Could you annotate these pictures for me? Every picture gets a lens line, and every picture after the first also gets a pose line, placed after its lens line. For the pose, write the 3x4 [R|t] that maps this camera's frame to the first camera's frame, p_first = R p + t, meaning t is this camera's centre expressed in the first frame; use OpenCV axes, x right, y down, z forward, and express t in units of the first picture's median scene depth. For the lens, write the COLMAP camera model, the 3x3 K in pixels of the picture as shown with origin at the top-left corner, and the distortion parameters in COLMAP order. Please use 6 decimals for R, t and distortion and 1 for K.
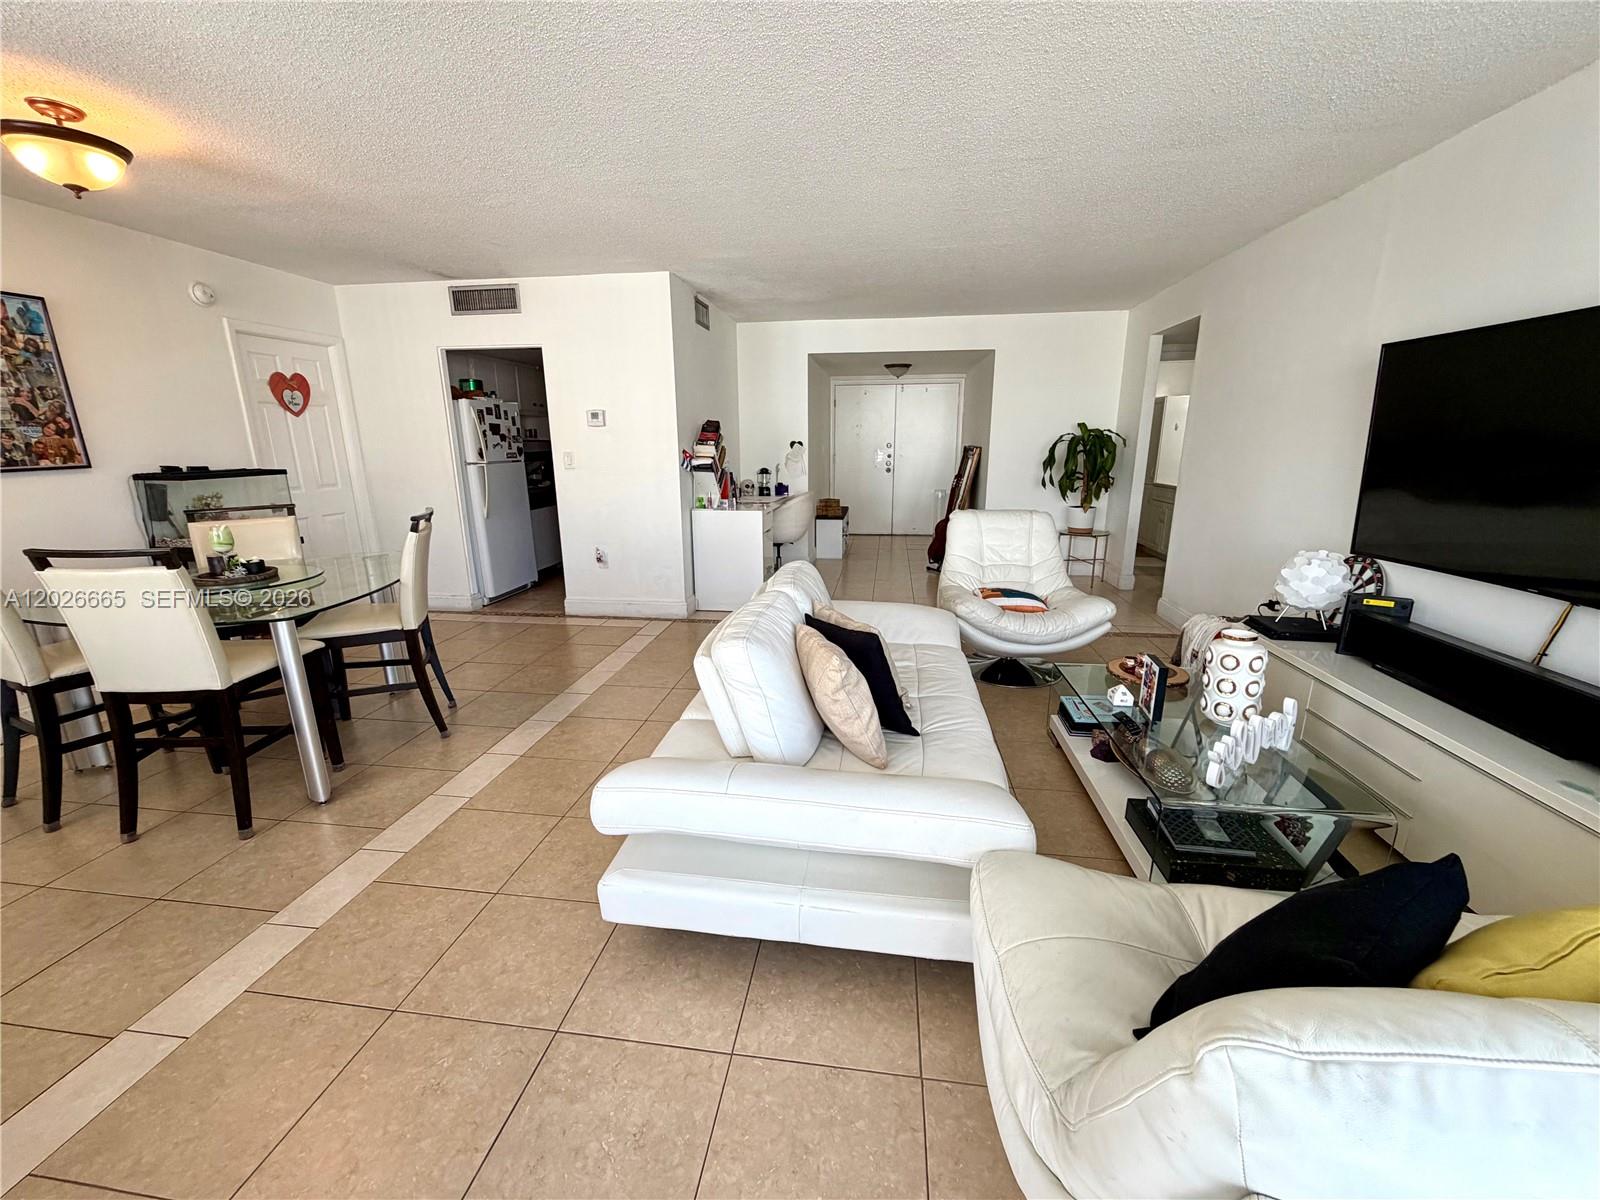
lens RADIAL K [[641.5, 0, 794.8], [0, 641.5, 602.4], [0, 0, 1]] dist [0.005318, -0.000512]
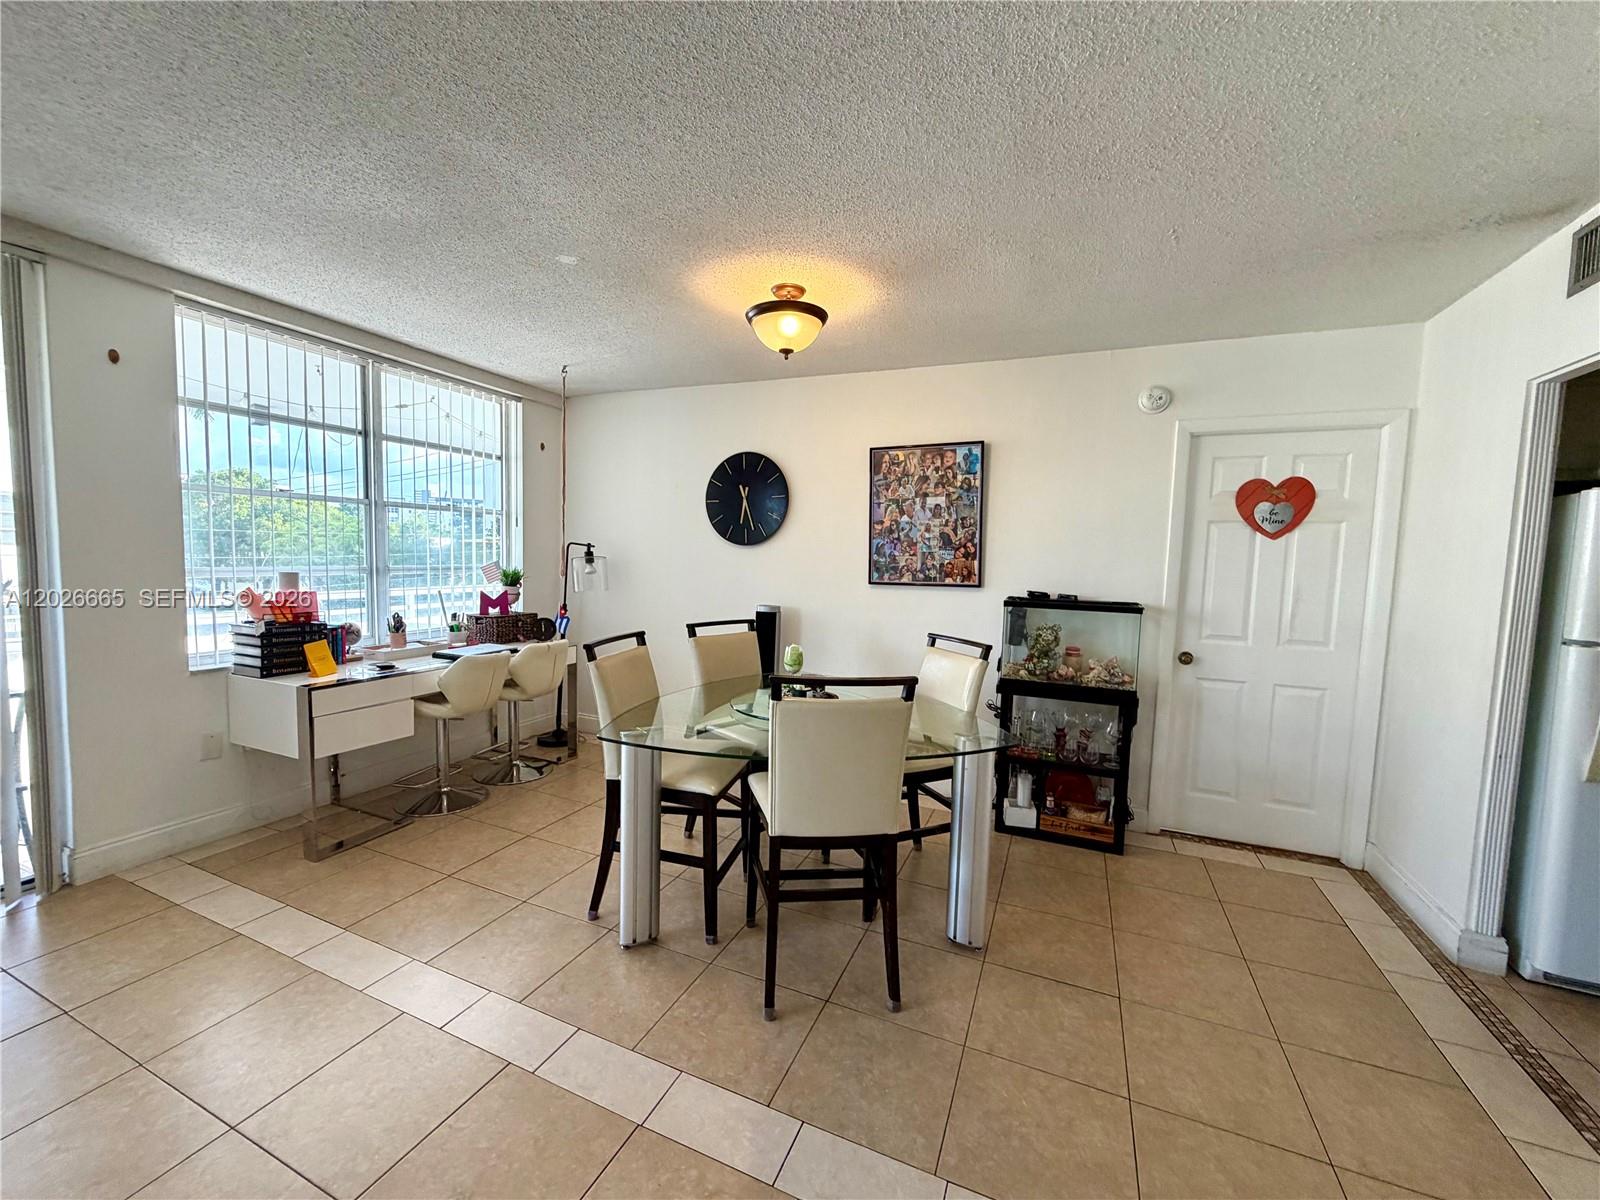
lens RADIAL K [[641.5, 0, 799.3], [0, 641.5, 598.7], [0, 0, 1]] dist [0.005318, -0.000512]
pose [[-0.259783, 0.069216, -0.963183, 0.020661], [-0.266250, 0.953633, 0.140340, -0.215165], [0.928237, 0.292906, -0.229309, 0.800391]]
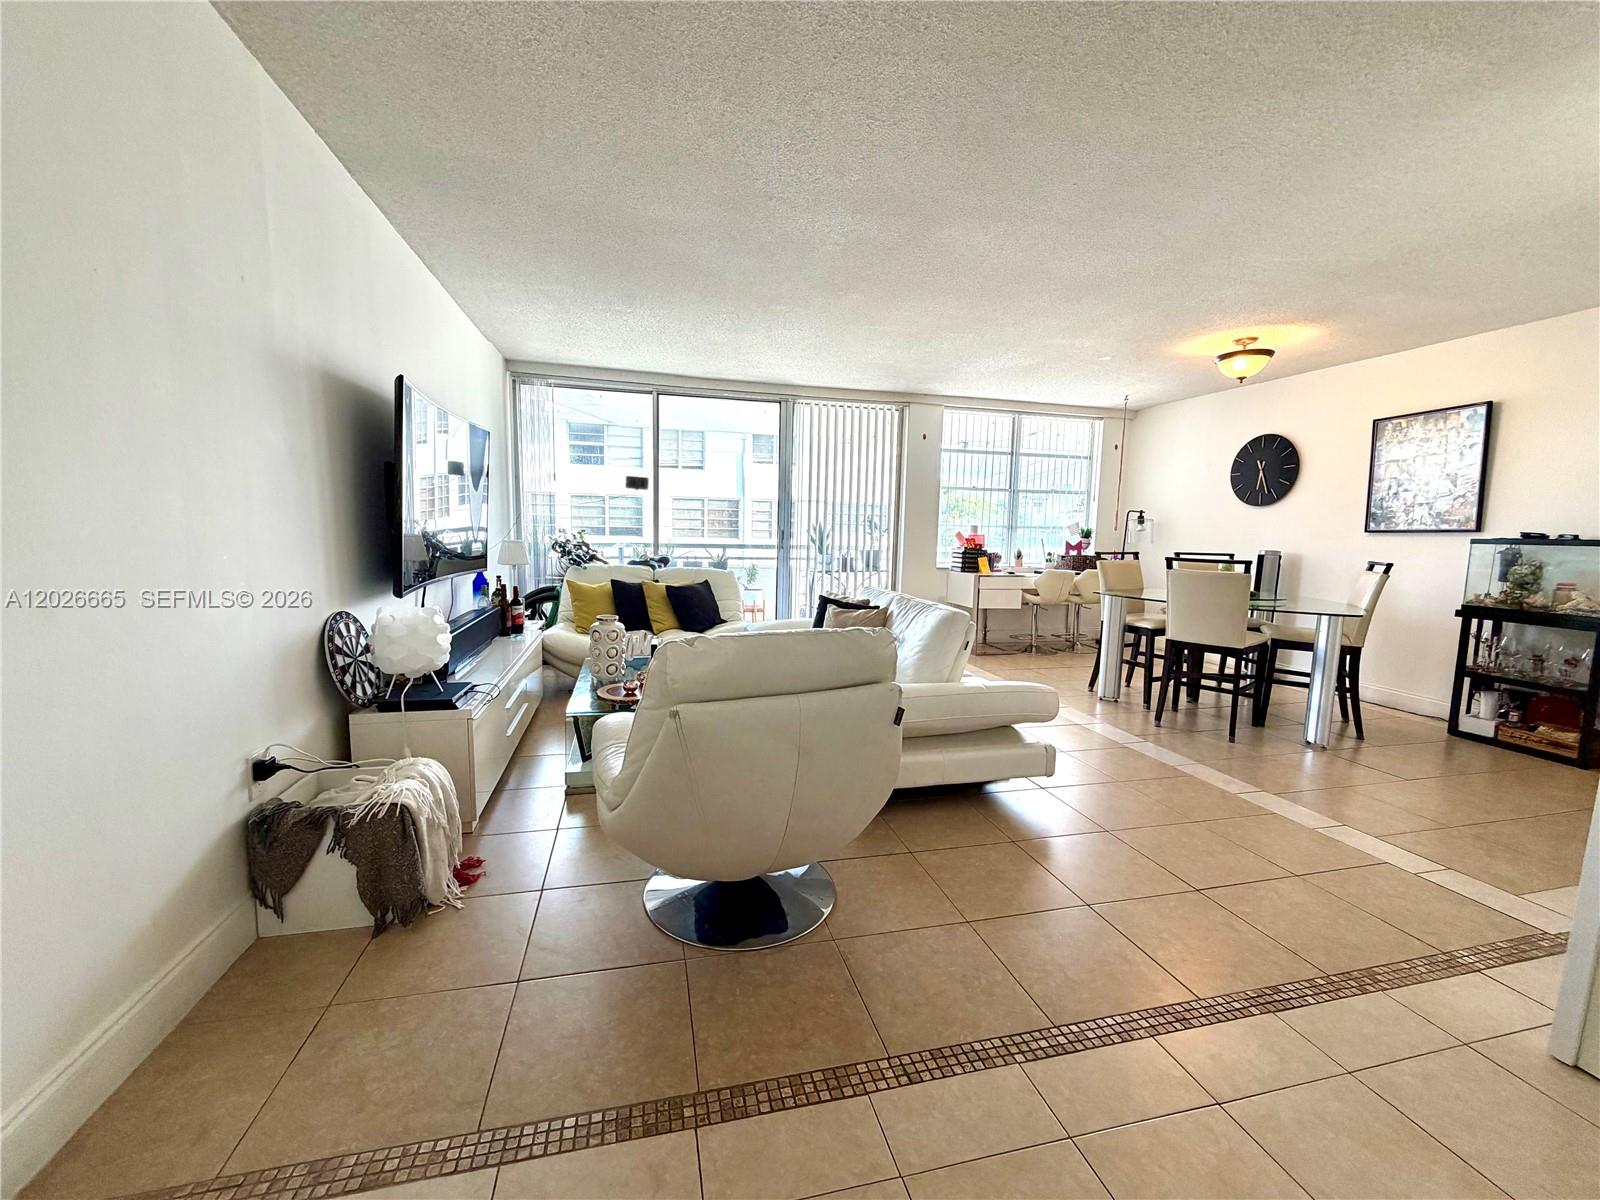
lens RADIAL K [[641.5, 0, 794.7], [0, 641.5, 598.2], [0, 0, 1]] dist [0.005318, -0.000512]
pose [[-0.926736, 0.029872, -0.374523, 0.466093], [-0.106500, 0.935062, 0.338109, -0.301718], [0.360303, 0.353224, -0.863374, 1.345717]]
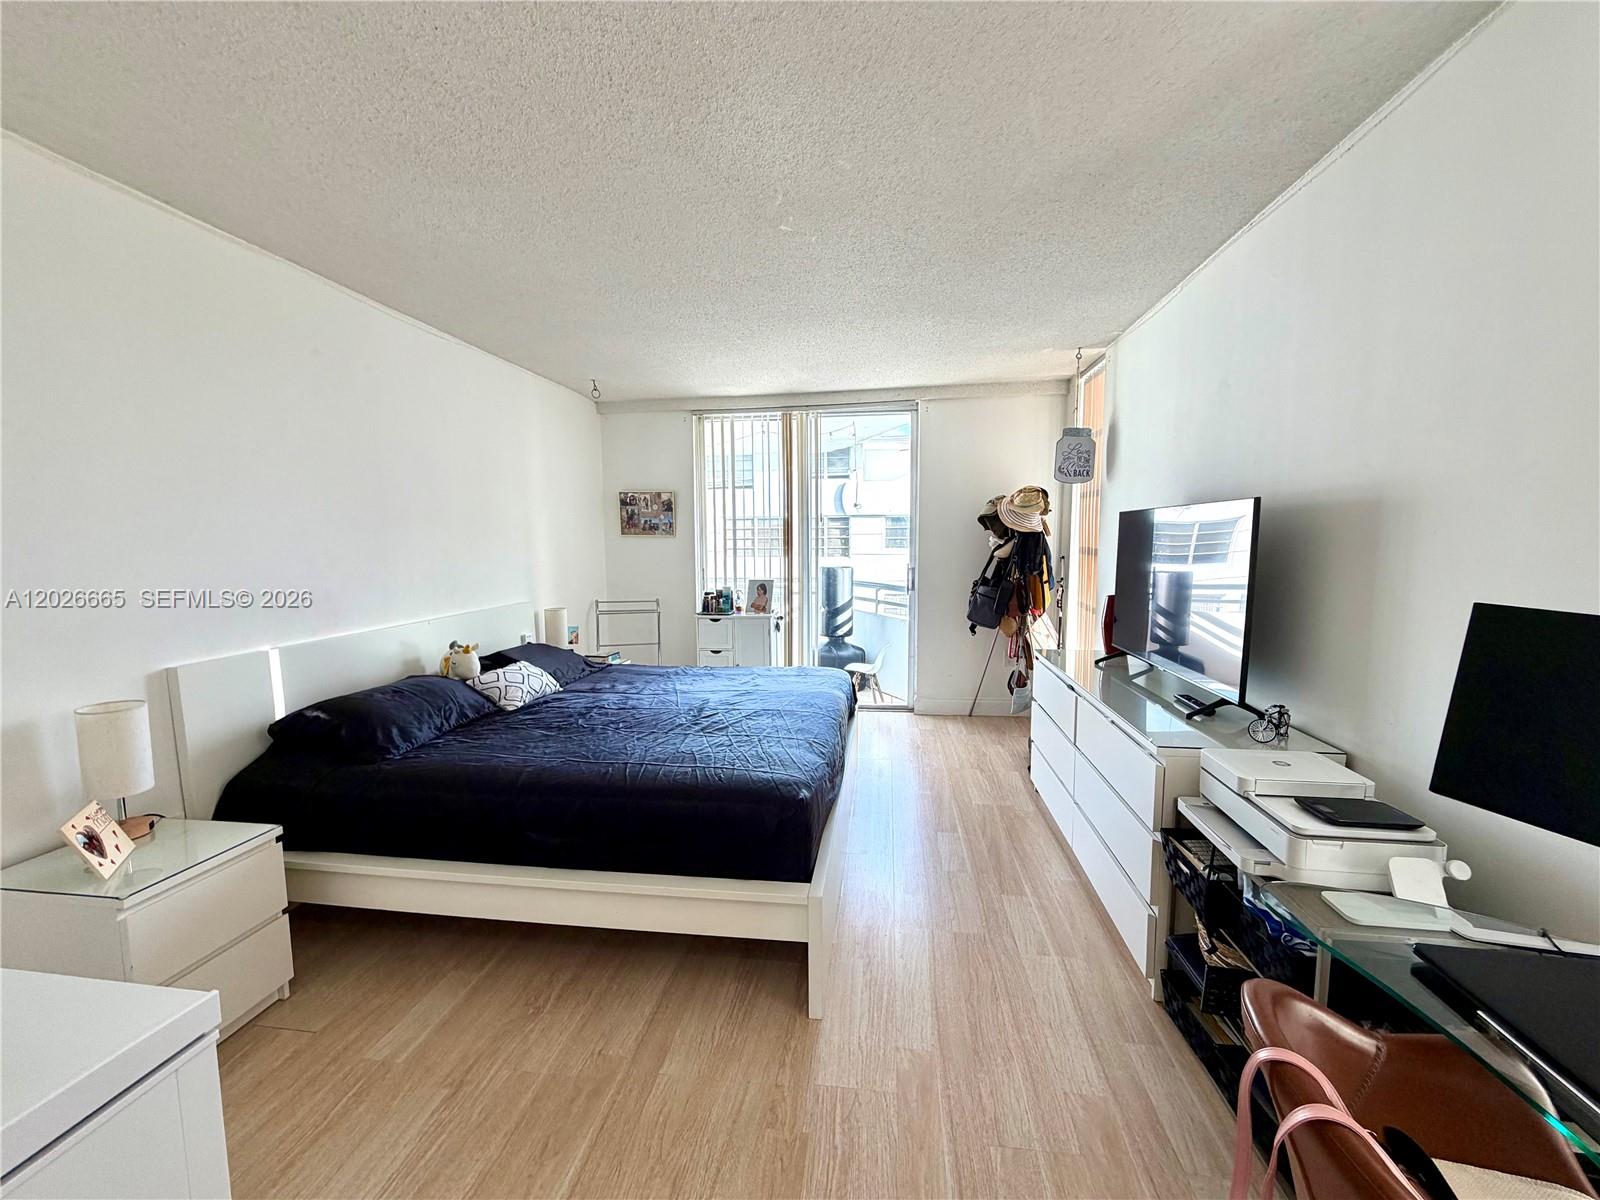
lens RADIAL K [[641.5, 0, 793.6], [0, 641.5, 600.0], [0, 0, 1]] dist [0.005318, -0.000512]
pose [[-0.999573, 0.025365, 0.014523, -1.021588], [0.028809, 0.938887, 0.343017, -0.346027], [-0.004935, 0.343289, -0.939217, 1.281933]]
